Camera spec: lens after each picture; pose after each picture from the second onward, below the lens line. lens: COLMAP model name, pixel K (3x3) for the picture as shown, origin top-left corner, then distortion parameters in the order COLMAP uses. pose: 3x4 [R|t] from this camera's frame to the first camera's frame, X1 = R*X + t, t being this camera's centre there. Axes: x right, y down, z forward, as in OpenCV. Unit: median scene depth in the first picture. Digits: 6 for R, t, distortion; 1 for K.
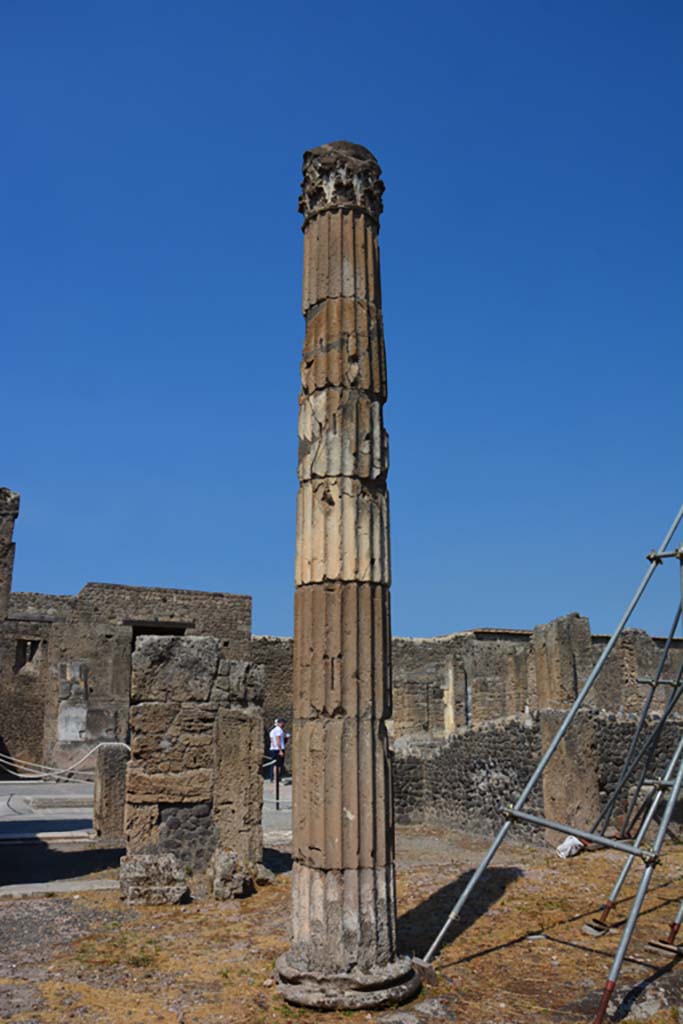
lens RADIAL K [[795.9, 0, 343.0], [0, 795.9, 516.9], [0, 0, 1]] dist [-0.159383, 0.119530]
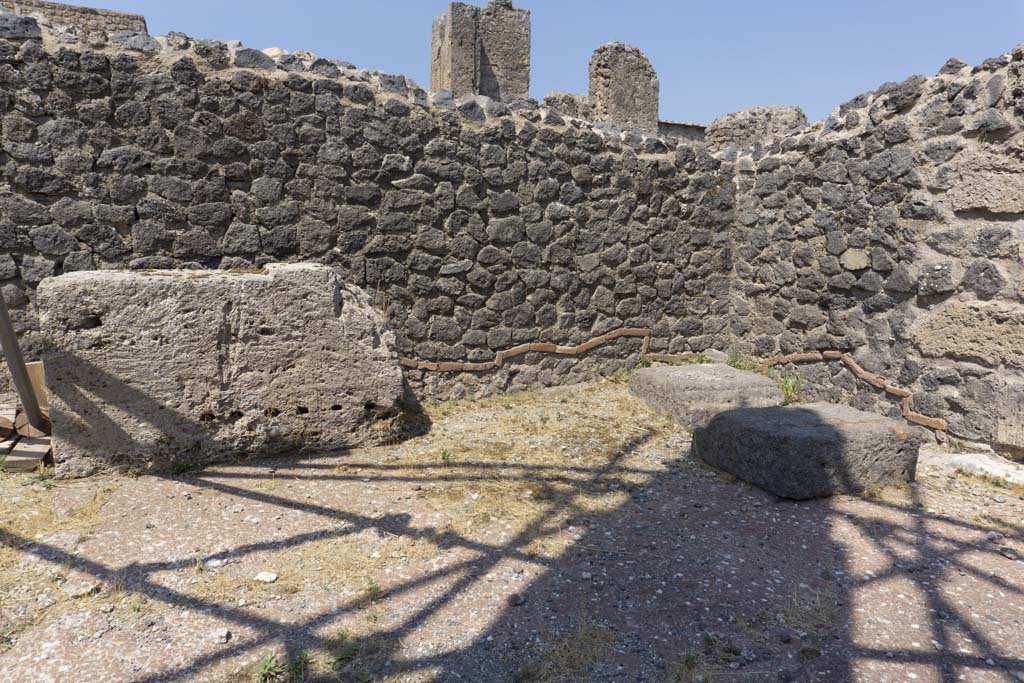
lens RADIAL K [[684.4, 0, 512.0], [0, 684.4, 341.5], [0, 0, 1]] dist [-0.020459, -0.000043]
pose [[0.999360, 0.035756, 0.000665, 0.713942], [-0.033038, 0.915956, 0.399916, 0.351001], [0.013690, -0.399682, 0.916552, 0.994747]]
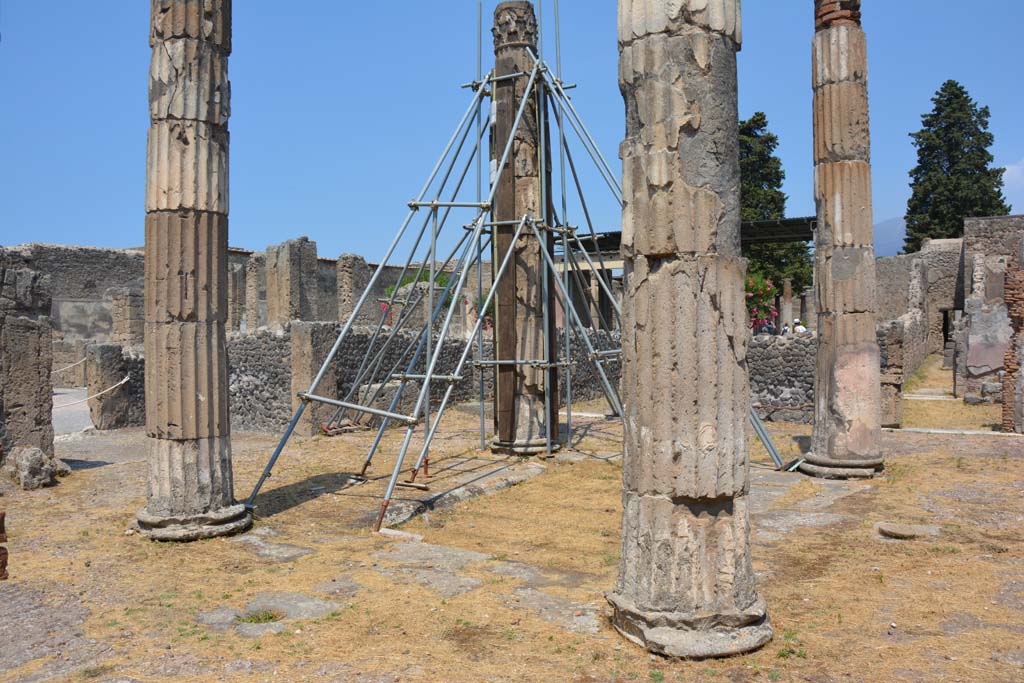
lens RADIAL K [[795.9, 0, 517.7], [0, 795.9, 341.3], [0, 0, 1]] dist [-0.159383, 0.119530]
pose [[0.828155, -0.005884, 0.560468, -0.166115], [-0.138750, 0.966670, 0.215167, -0.031017], [-0.543054, -0.255956, 0.799737, -0.165279]]
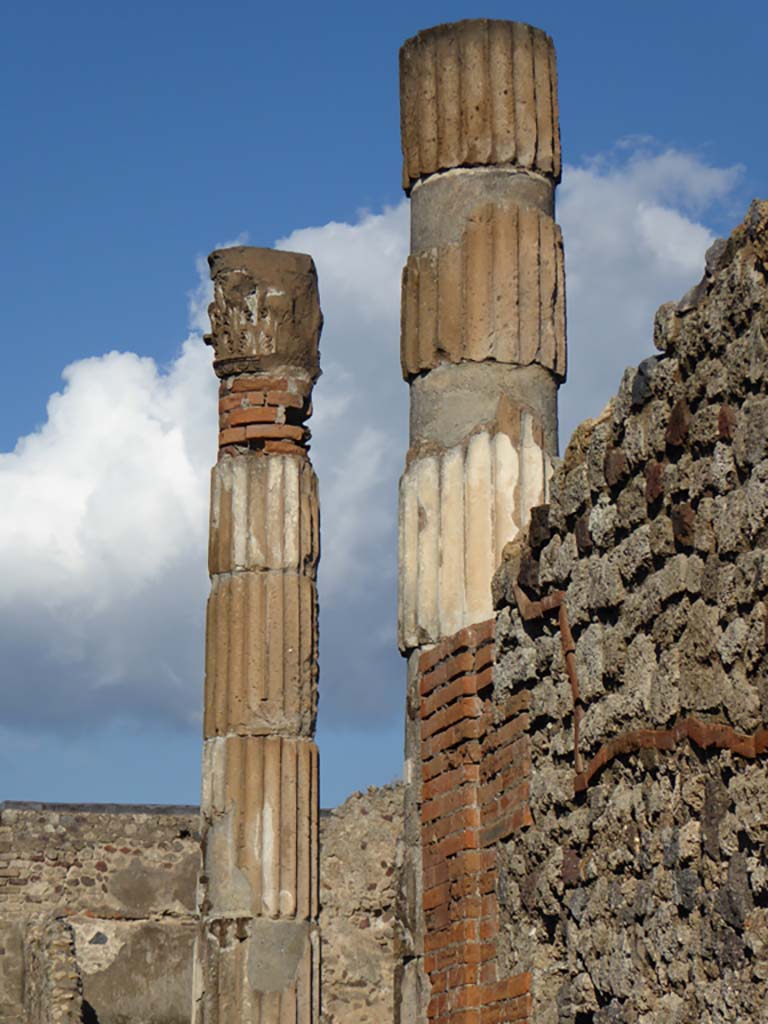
lens RADIAL K [[3262.1, 0, 384.0], [0, 3262.1, 512.0], [0, 0, 1]] dist [0.027541, 0.292447]
pose [[0.231530, 0.201591, 0.951712, -1.275740], [-0.247153, 0.958385, -0.142877, 0.044851], [-0.940909, -0.202139, 0.271718, -0.111431]]
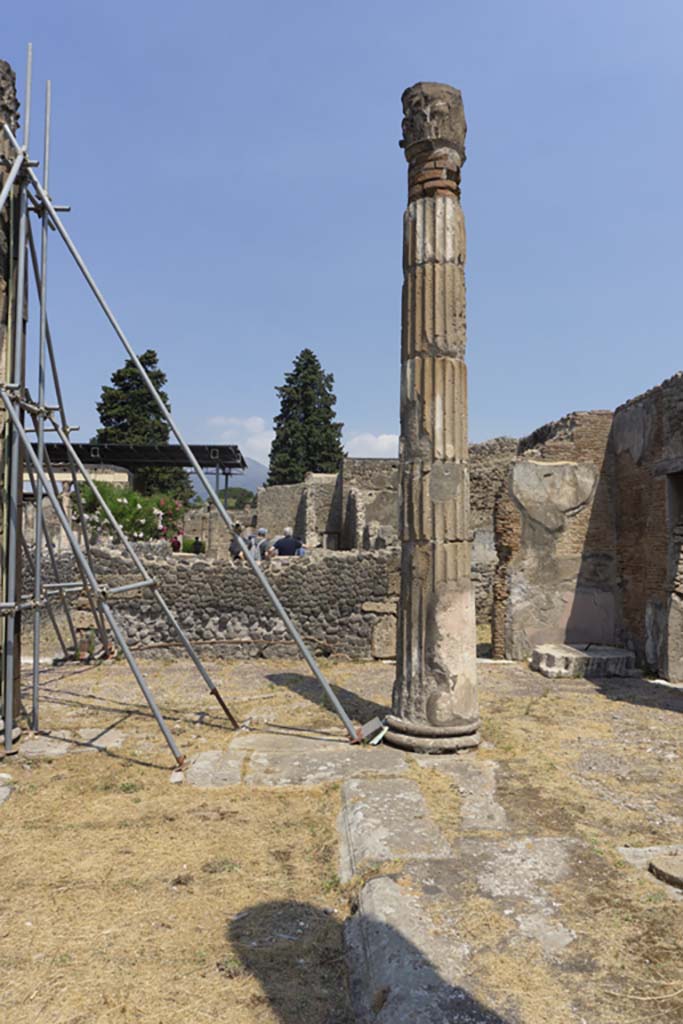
lens RADIAL K [[684.4, 0, 346.1], [0, 684.4, 506.9], [0, 0, 1]] dist [-0.020459, -0.000043]
pose [[0.355441, 0.067243, 0.932277, 0.051957], [-0.249075, 0.968158, 0.025131, 0.070656], [-0.900901, -0.241139, 0.360872, 0.293261]]
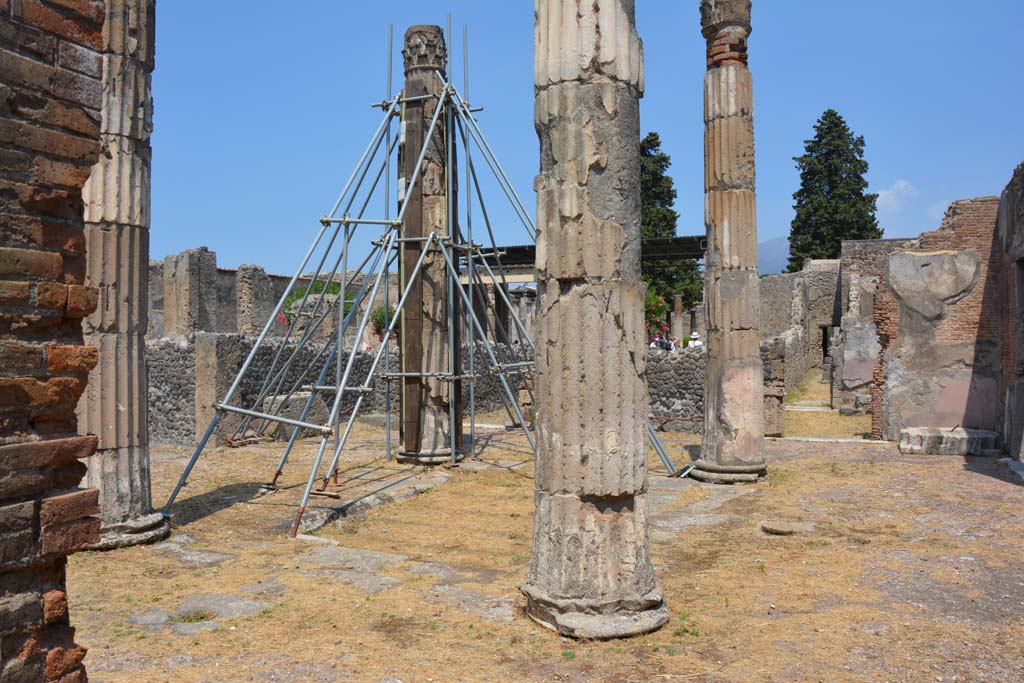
lens RADIAL K [[795.9, 0, 517.7], [0, 795.9, 341.3], [0, 0, 1]] dist [-0.159383, 0.119530]
pose [[0.746877, 0.009599, 0.664893, -0.211475], [-0.171935, 0.968681, 0.179151, -0.040182], [-0.642349, -0.248122, 0.725136, -0.194653]]
